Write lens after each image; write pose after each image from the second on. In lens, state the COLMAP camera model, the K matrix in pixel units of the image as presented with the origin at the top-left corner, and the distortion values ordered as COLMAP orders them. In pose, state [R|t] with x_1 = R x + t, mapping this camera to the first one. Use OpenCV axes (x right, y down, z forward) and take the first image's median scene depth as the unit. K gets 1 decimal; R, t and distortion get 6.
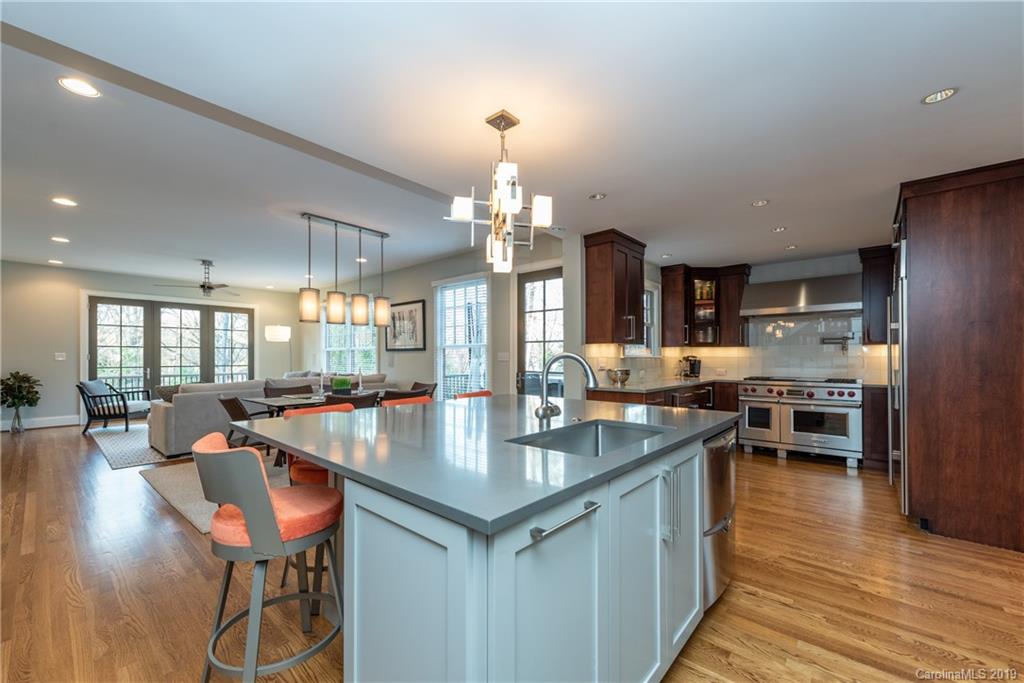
lens RADIAL K [[407.4, 0, 509.5], [0, 407.4, 356.9], [0, 0, 1]] dist [-0.000139, 0.000021]
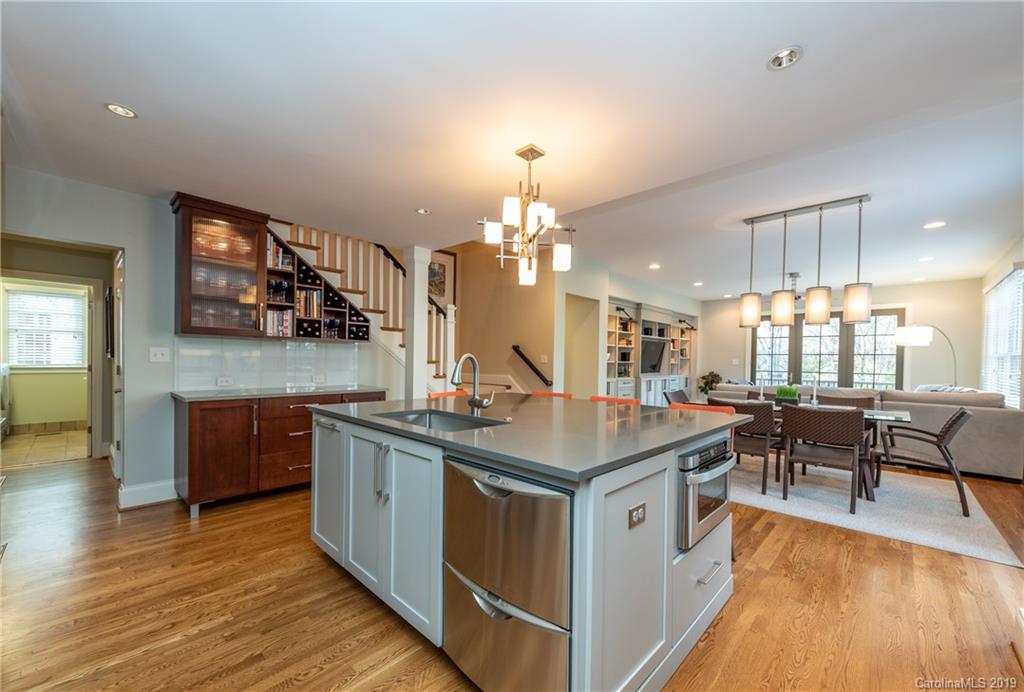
lens RADIAL K [[408.1, 0, 522.6], [0, 408.1, 363.9], [0, 0, 1]] dist [0.007355, 0.000014]
pose [[-0.031234, 0.011685, -0.999444, 0.357253], [-0.015616, 0.999804, 0.012178, -0.000246], [0.999390, 0.015988, -0.031045, 0.327596]]
